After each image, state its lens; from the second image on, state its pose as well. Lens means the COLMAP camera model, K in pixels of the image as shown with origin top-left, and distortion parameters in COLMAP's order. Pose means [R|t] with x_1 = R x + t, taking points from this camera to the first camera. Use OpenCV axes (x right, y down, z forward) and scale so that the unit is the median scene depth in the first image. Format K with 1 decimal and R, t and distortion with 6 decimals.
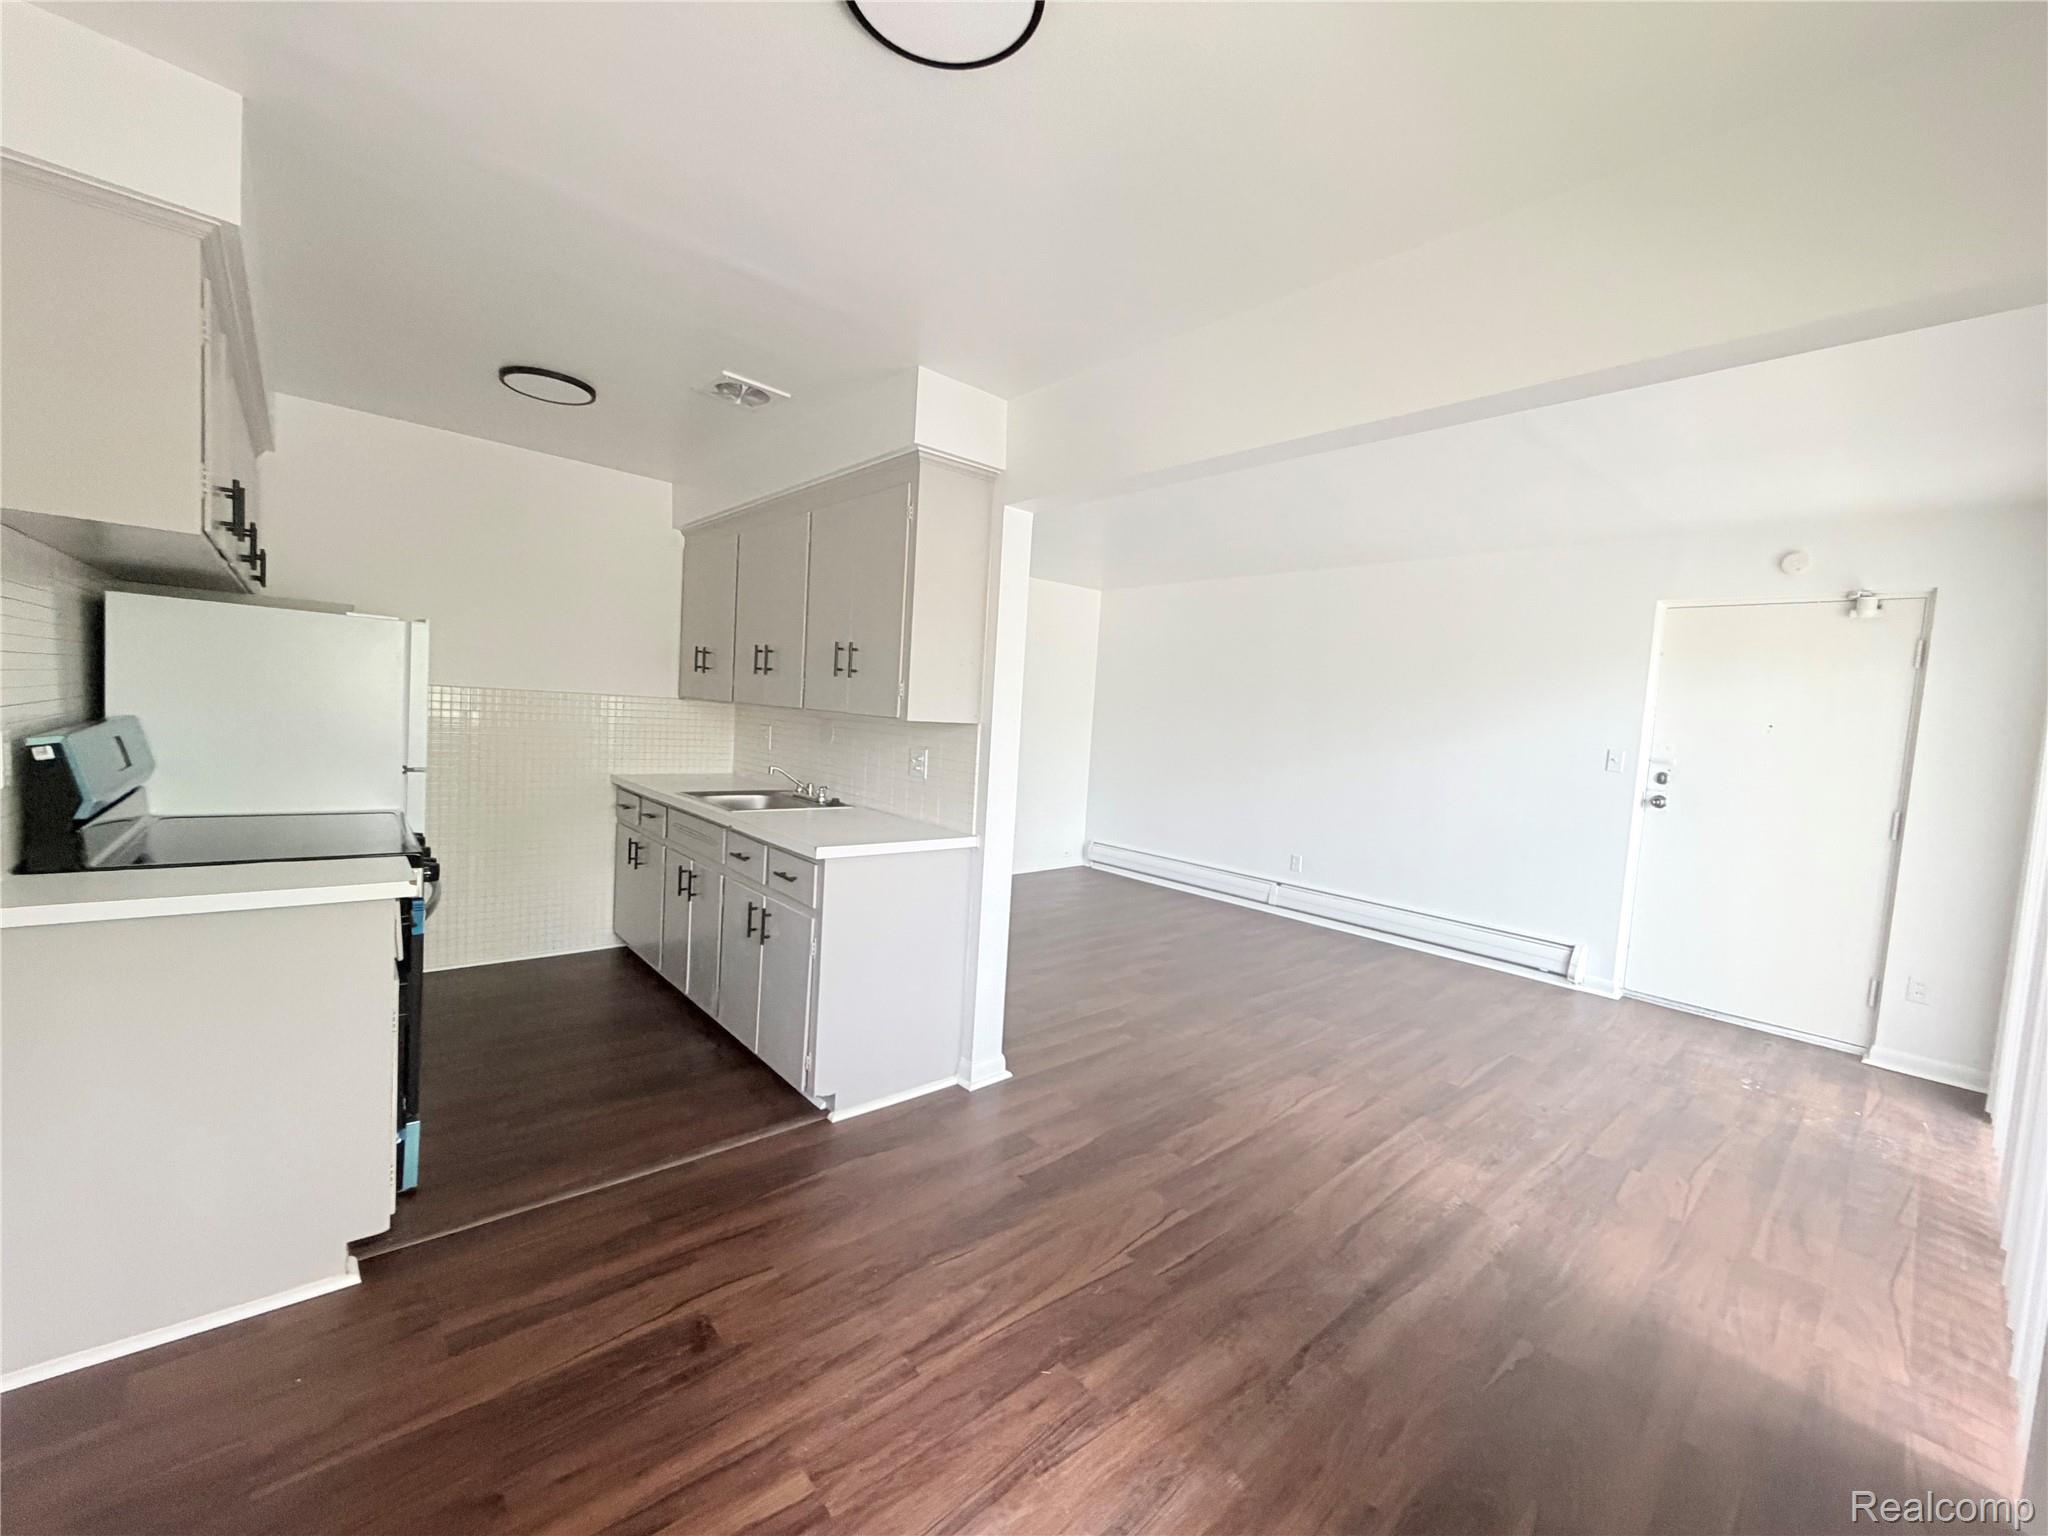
lens RADIAL K [[824.2, 0, 1018.5], [0, 824.2, 762.2], [0, 0, 1]] dist [-0.001255, 0.000498]
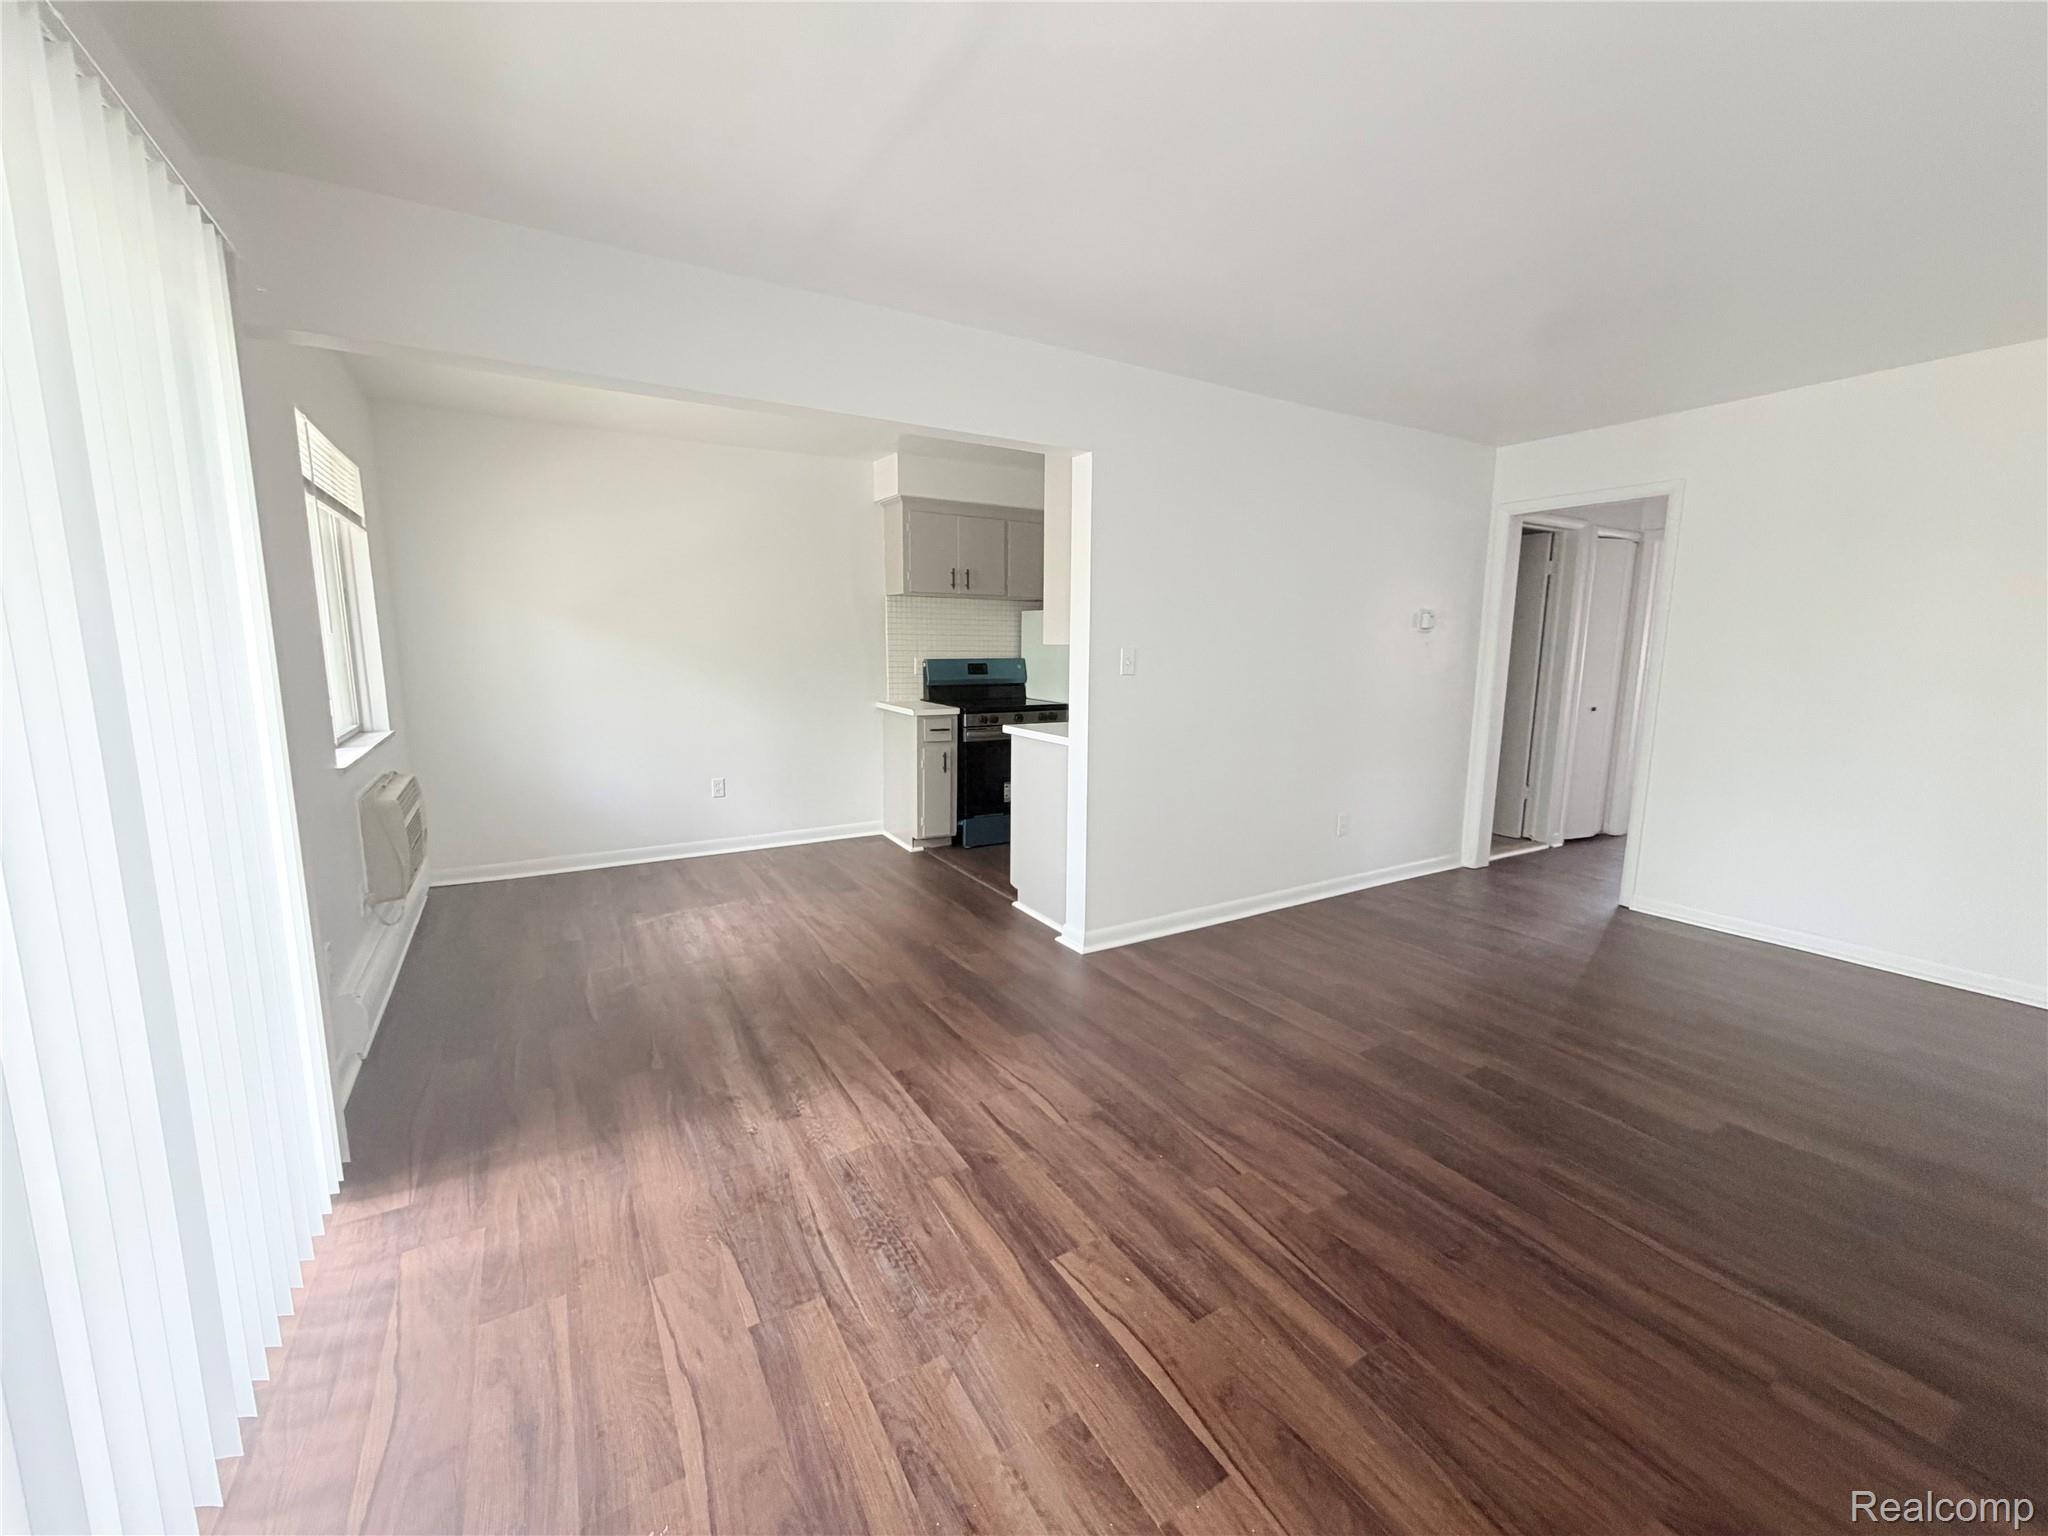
lens RADIAL K [[829.3, 0, 1024.0], [0, 829.3, 768.0], [0, 0, 1]] dist [-0.000104, -0.000119]
pose [[-0.191246, 0.085681, -0.977795, 1.286329], [-0.083364, 0.991165, 0.103157, 0.015462], [0.977996, 0.101242, -0.182414, 1.279294]]
